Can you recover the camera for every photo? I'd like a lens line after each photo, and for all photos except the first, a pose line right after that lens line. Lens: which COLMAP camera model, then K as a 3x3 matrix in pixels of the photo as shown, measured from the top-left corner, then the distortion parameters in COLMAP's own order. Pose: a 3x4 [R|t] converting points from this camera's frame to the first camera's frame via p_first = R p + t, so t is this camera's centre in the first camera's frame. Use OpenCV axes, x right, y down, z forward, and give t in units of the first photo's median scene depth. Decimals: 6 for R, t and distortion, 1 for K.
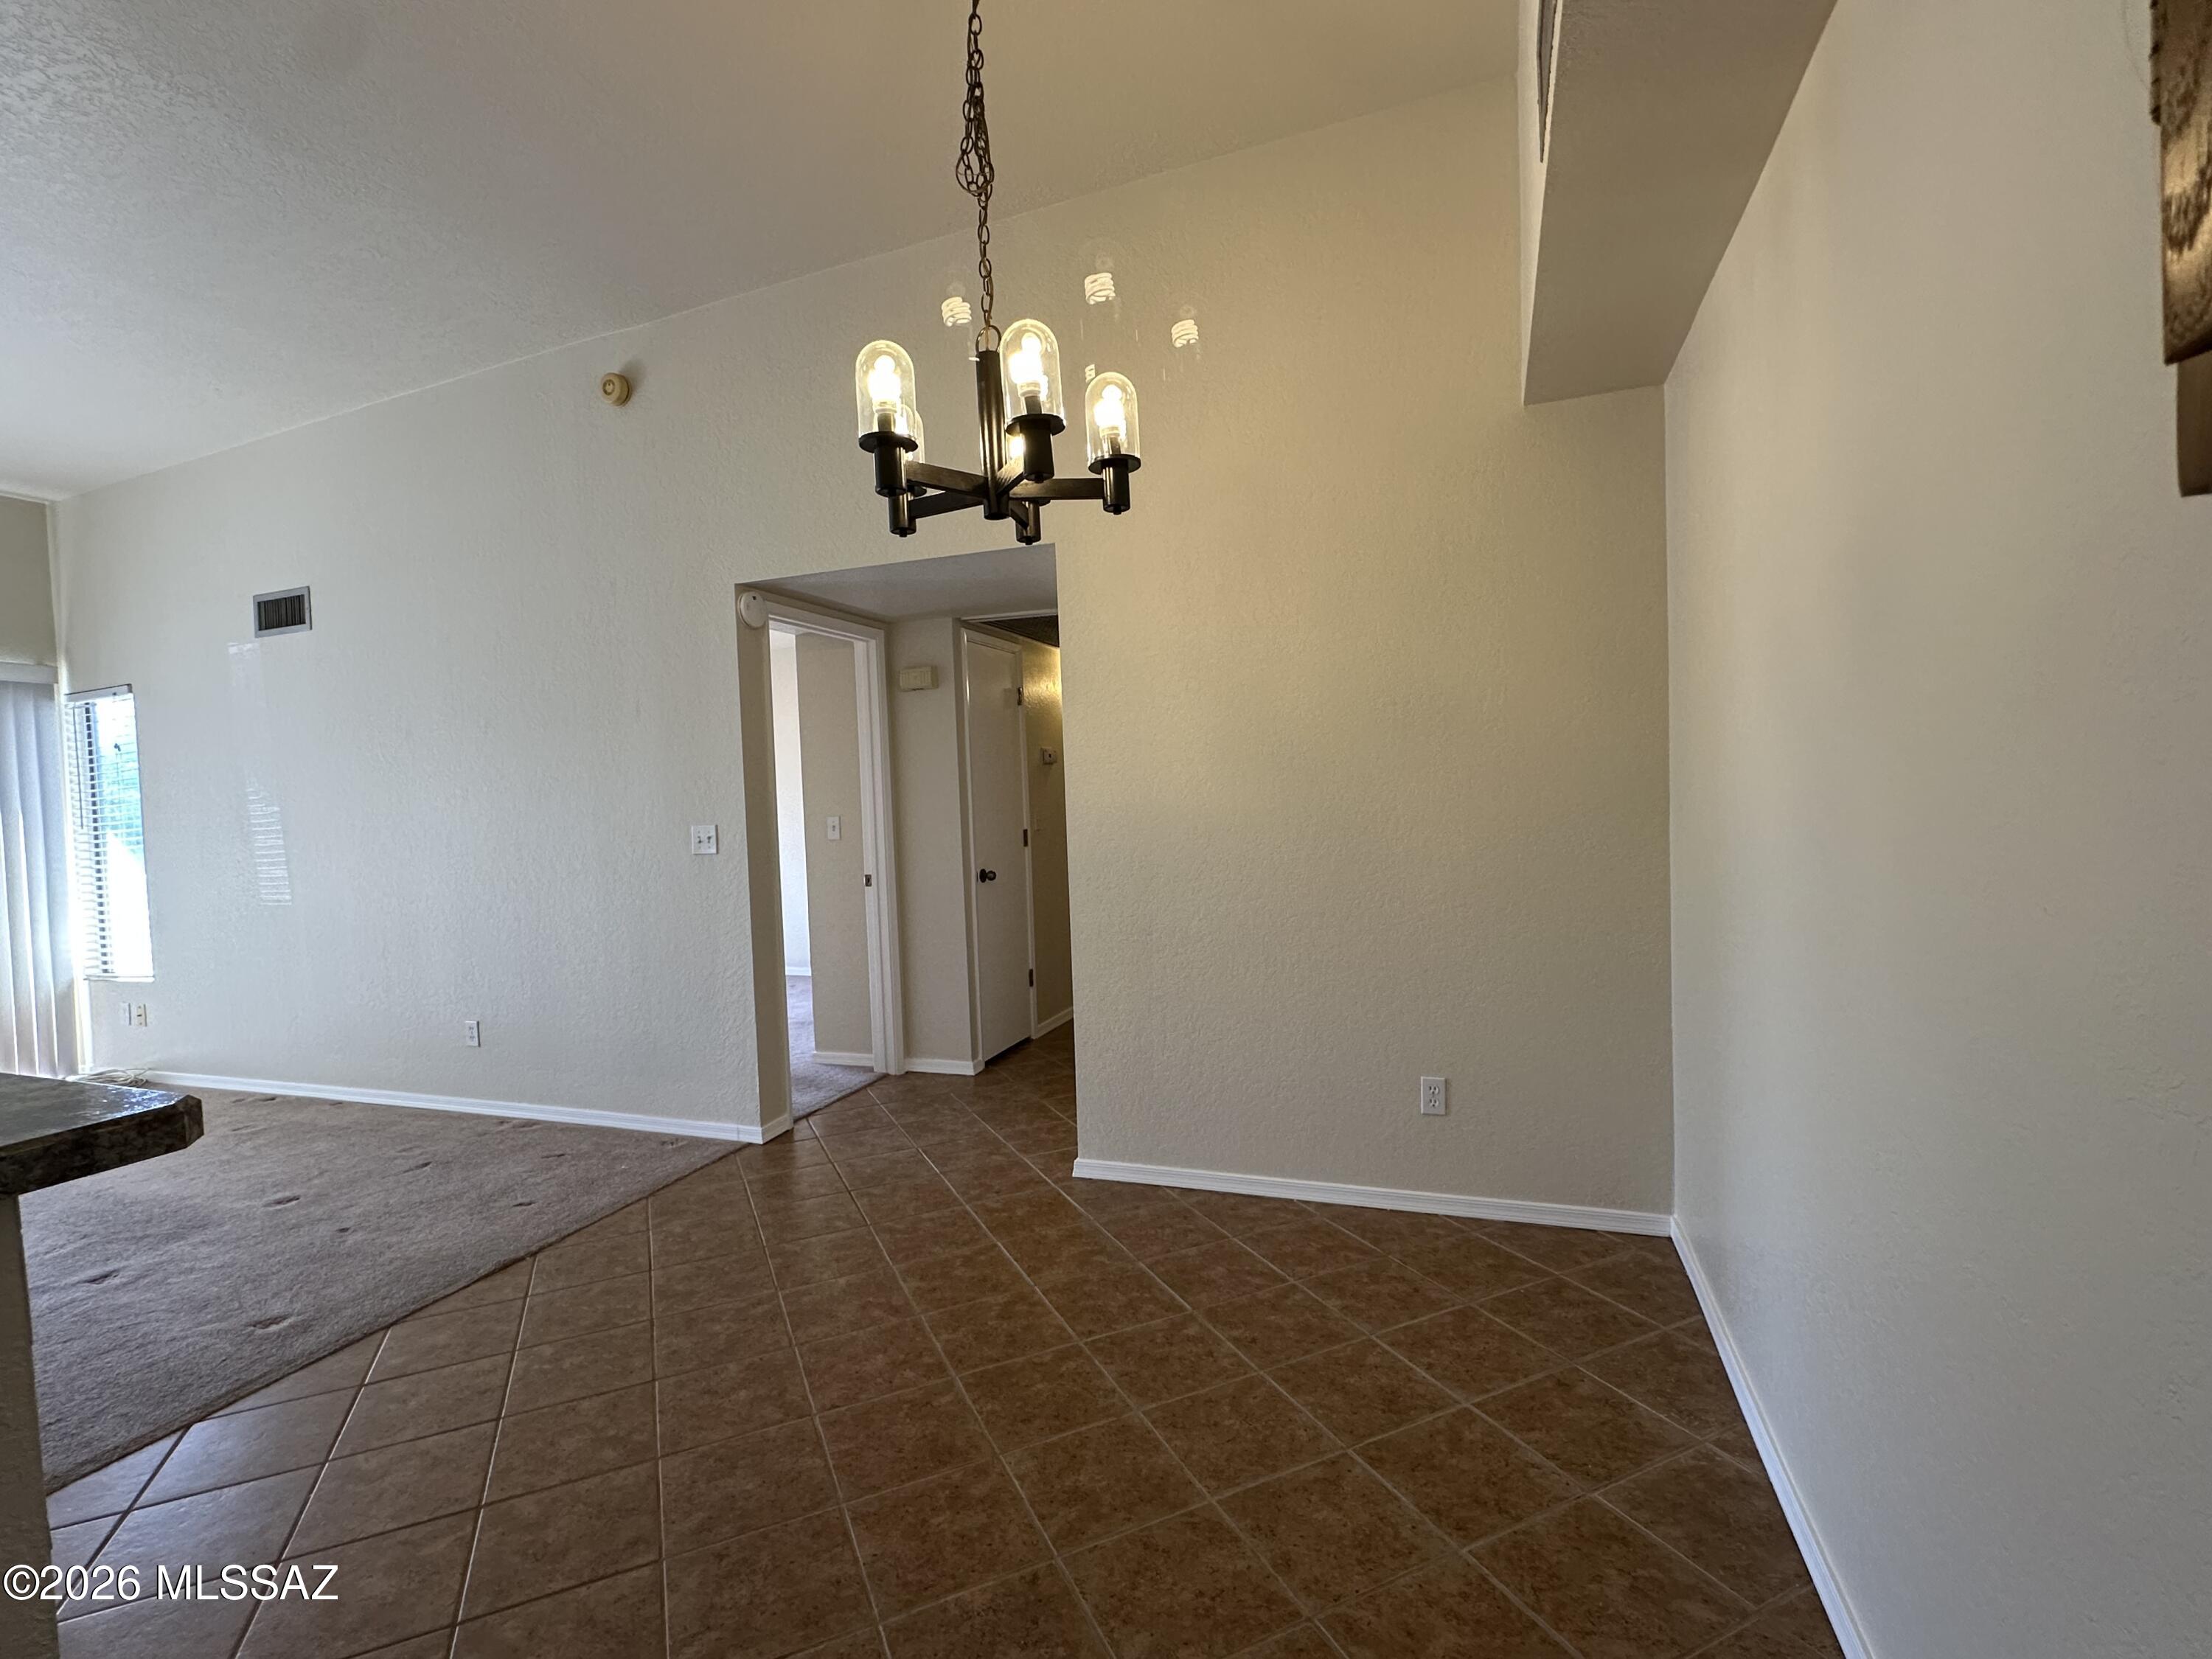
lens RADIAL K [[1044.0, 0, 1106.0], [0, 1044.0, 829.5], [0, 0, 1]] dist [0.017528, -0.000179]
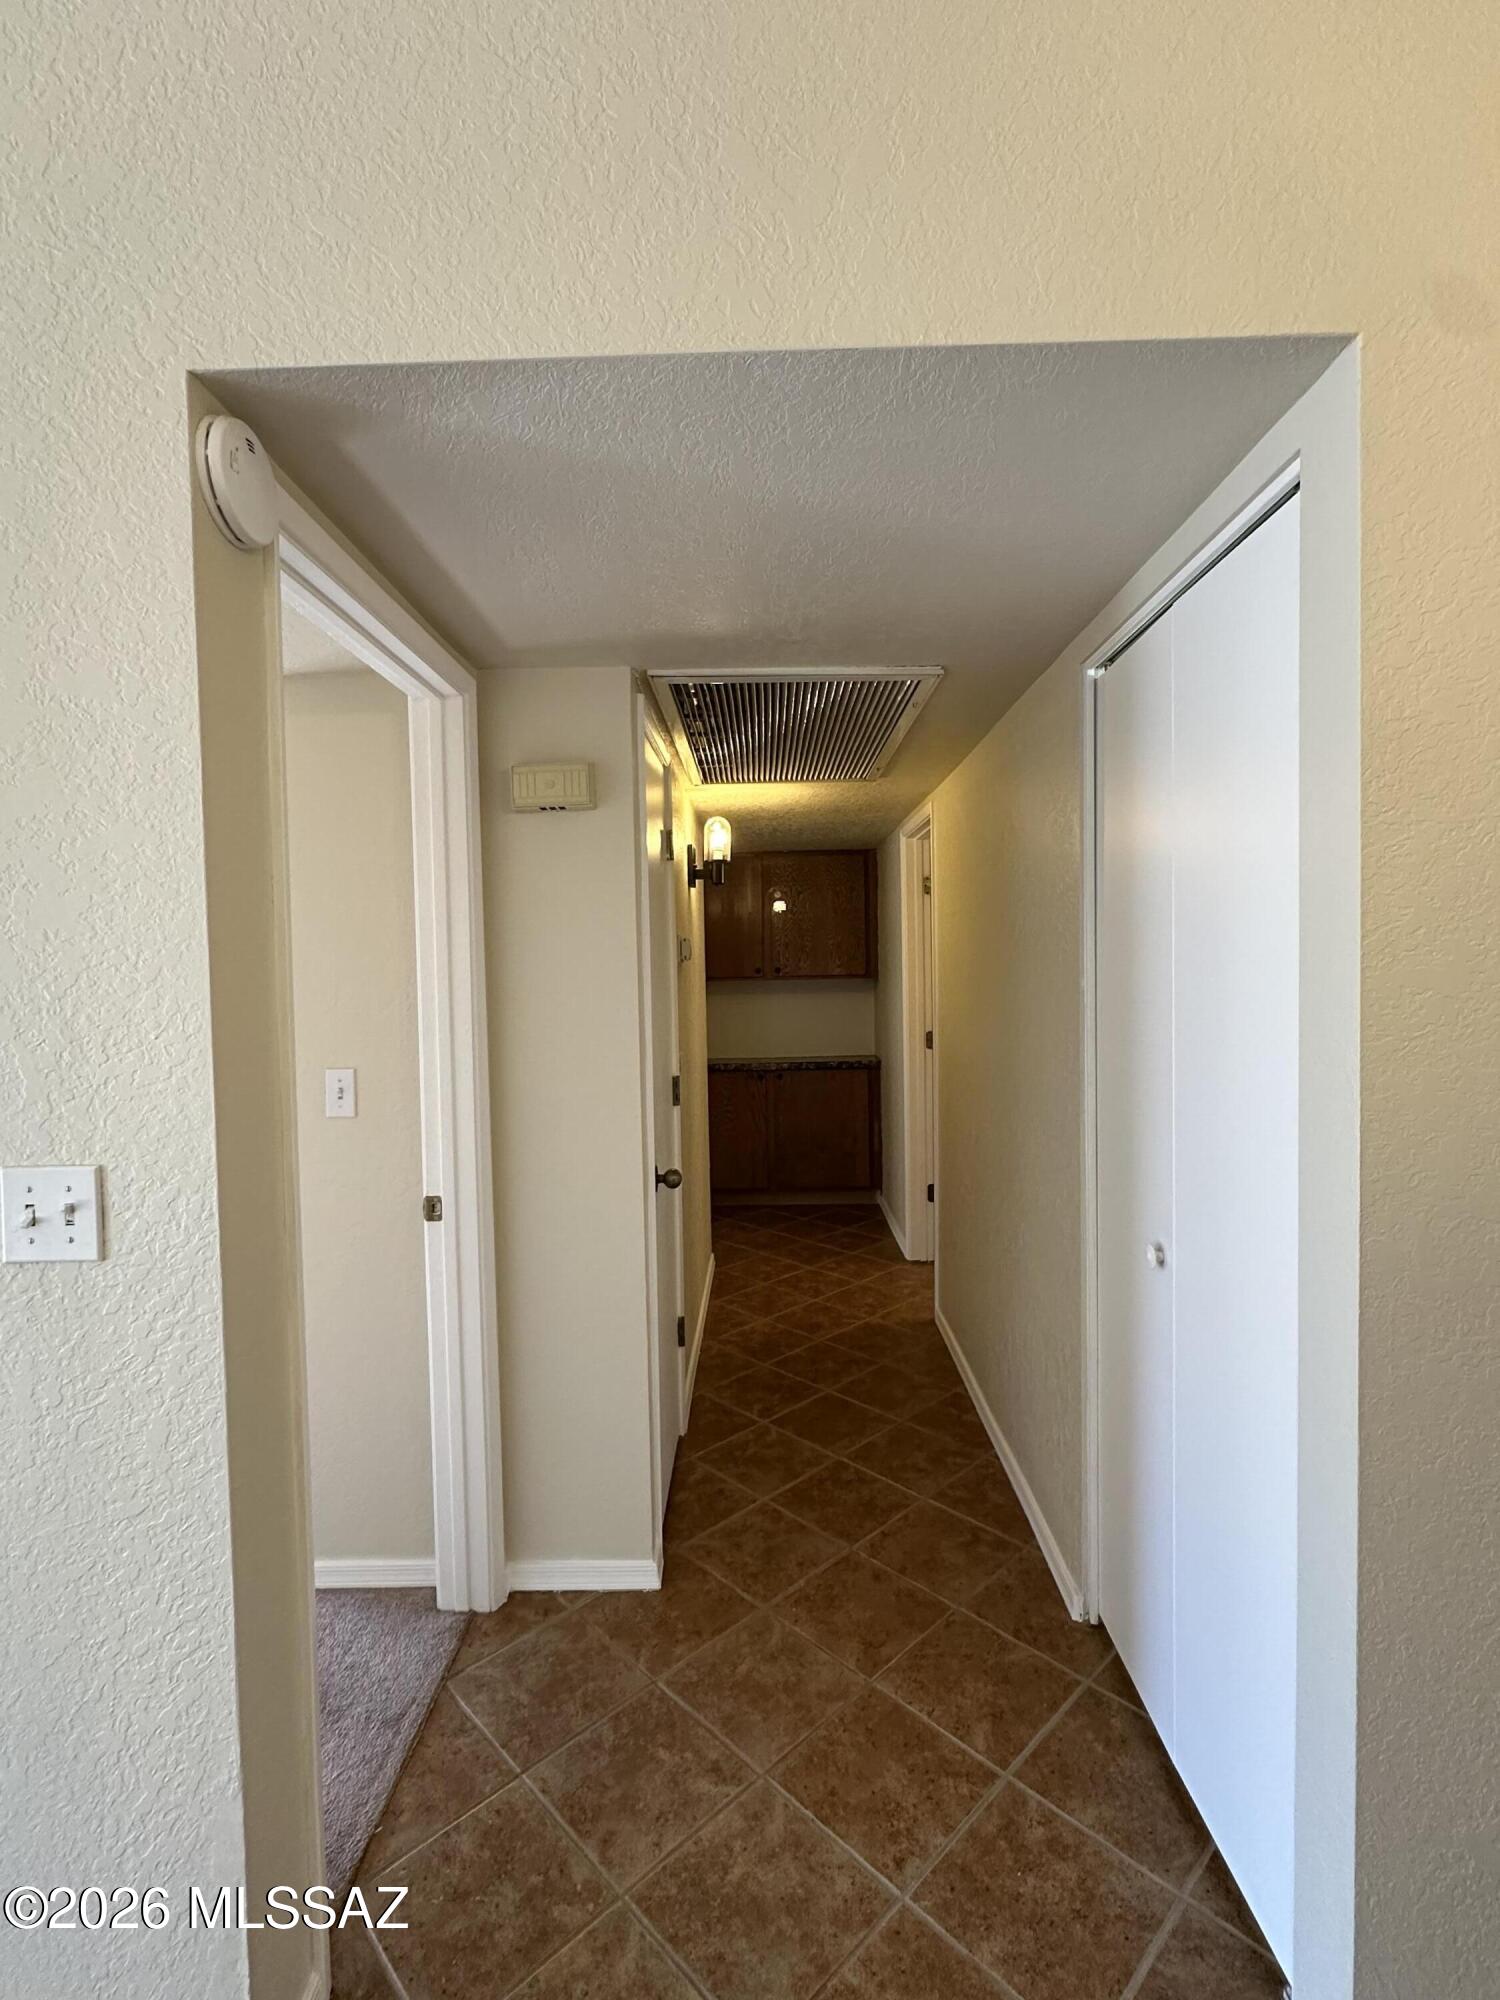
lens RADIAL K [[944.0, 0, 750.0], [0, 944.0, 1000.0], [0, 0, 1]] dist [0.017528, -0.000179]
pose [[0.946519, 0.001231, 0.322646, -0.234384], [-0.000473, 0.999997, -0.002426, -0.045223], [-0.322648, 0.002144, 0.946517, 0.558505]]
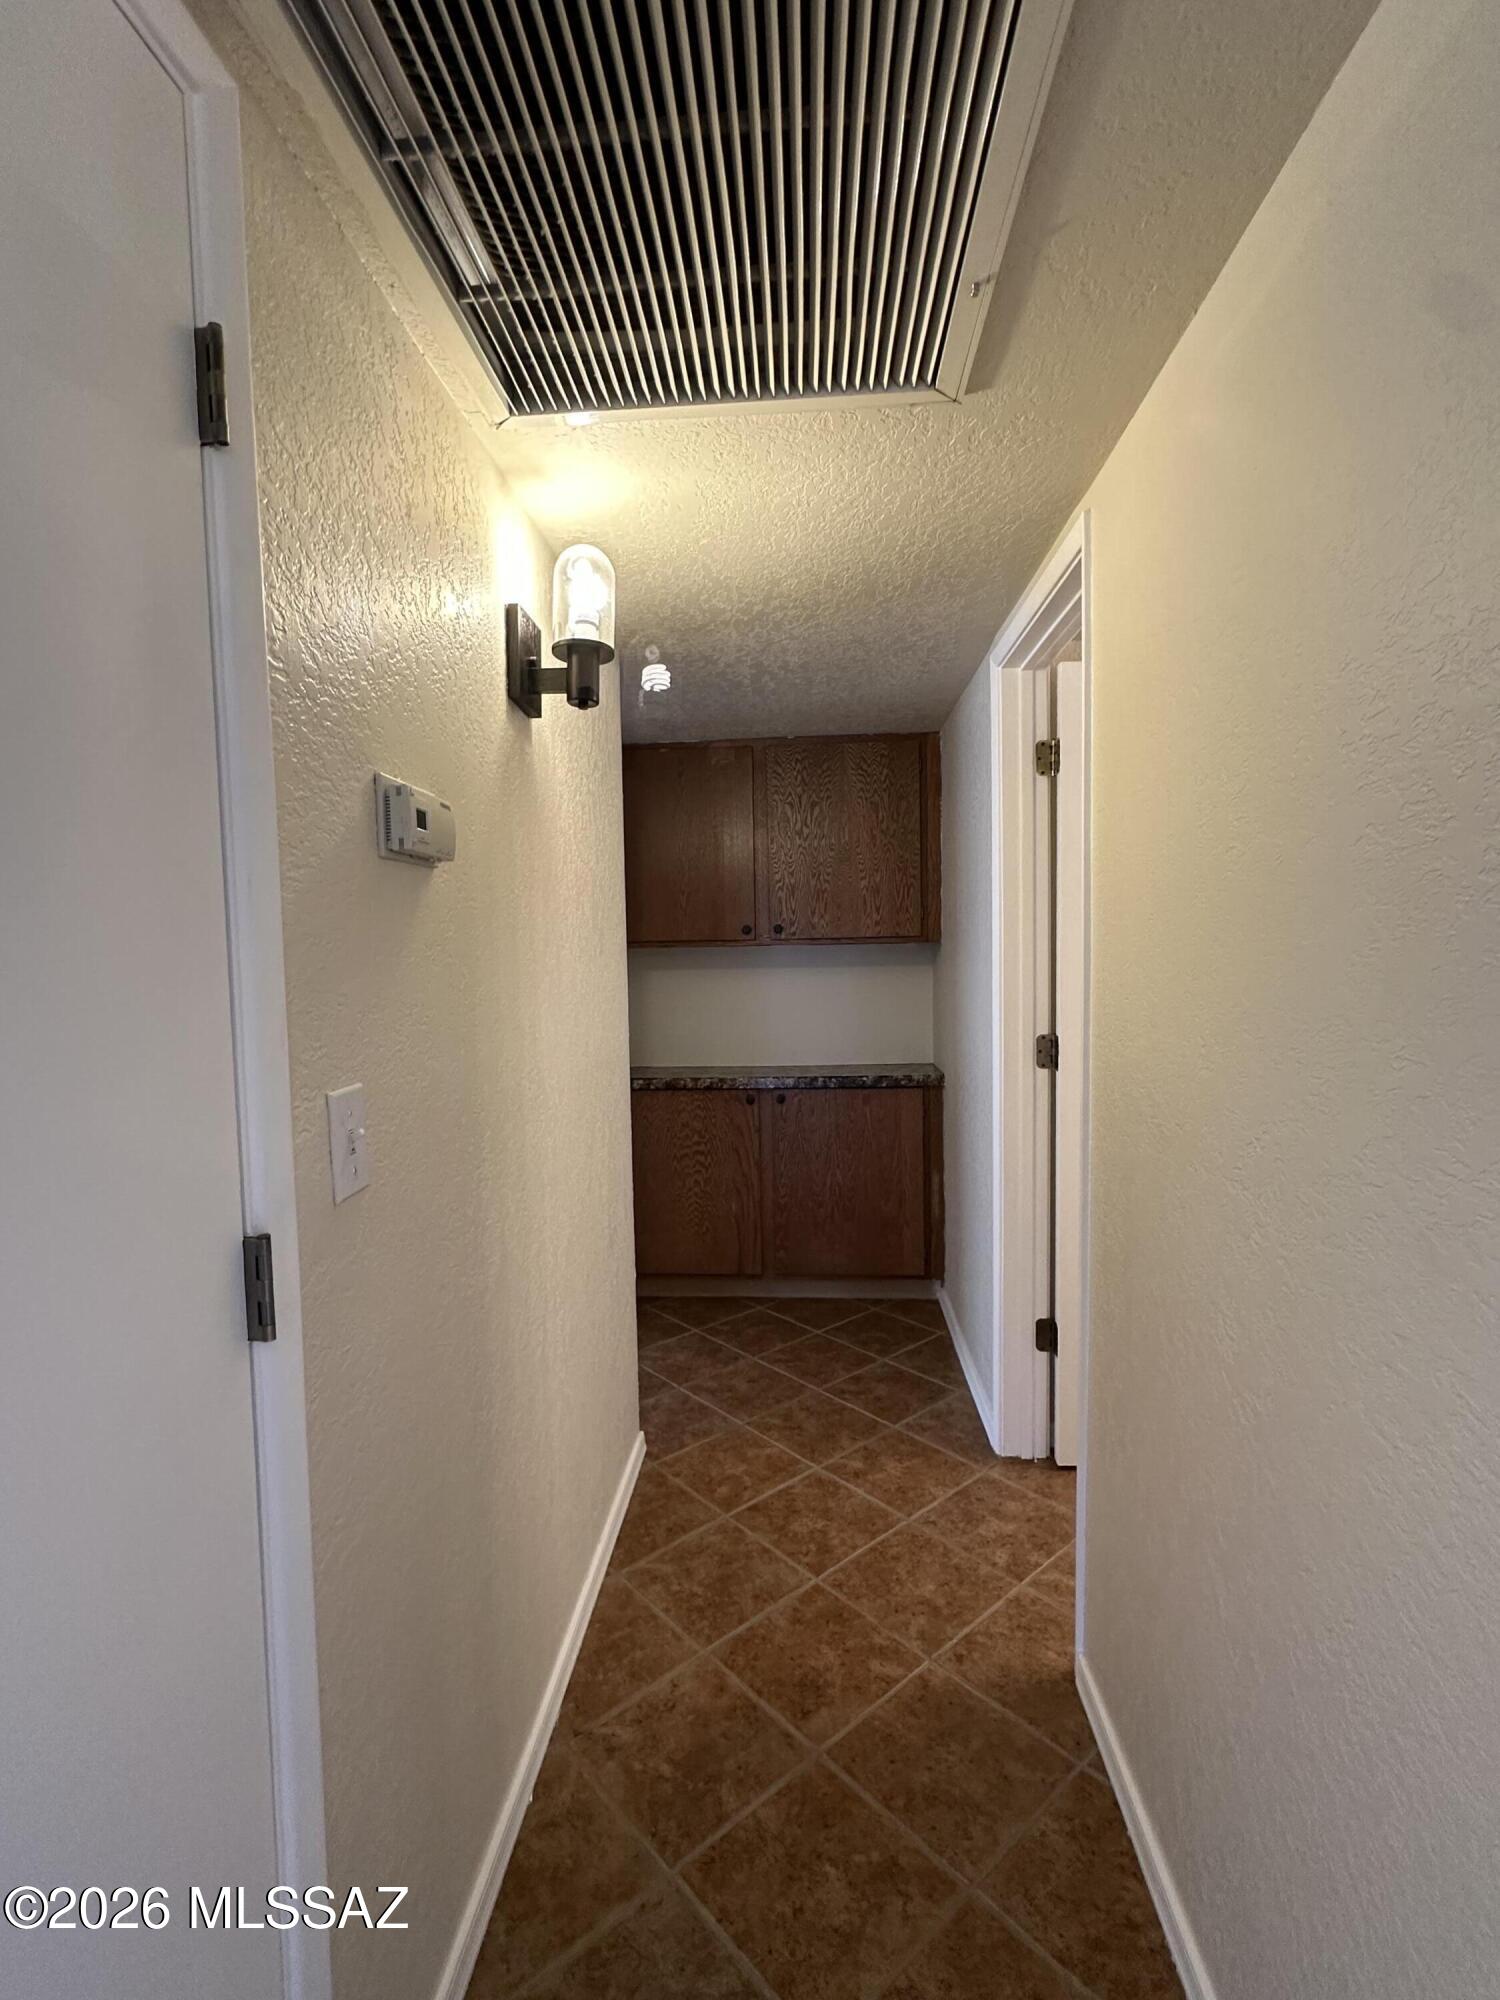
lens RADIAL K [[944.0, 0, 750.0], [0, 944.0, 1000.0], [0, 0, 1]] dist [0.017528, -0.000179]
pose [[0.961478, -0.000787, 0.274881, -0.099906], [-0.004366, 0.999826, 0.018134, -0.044002], [-0.274847, -0.018636, 0.961307, 0.843655]]
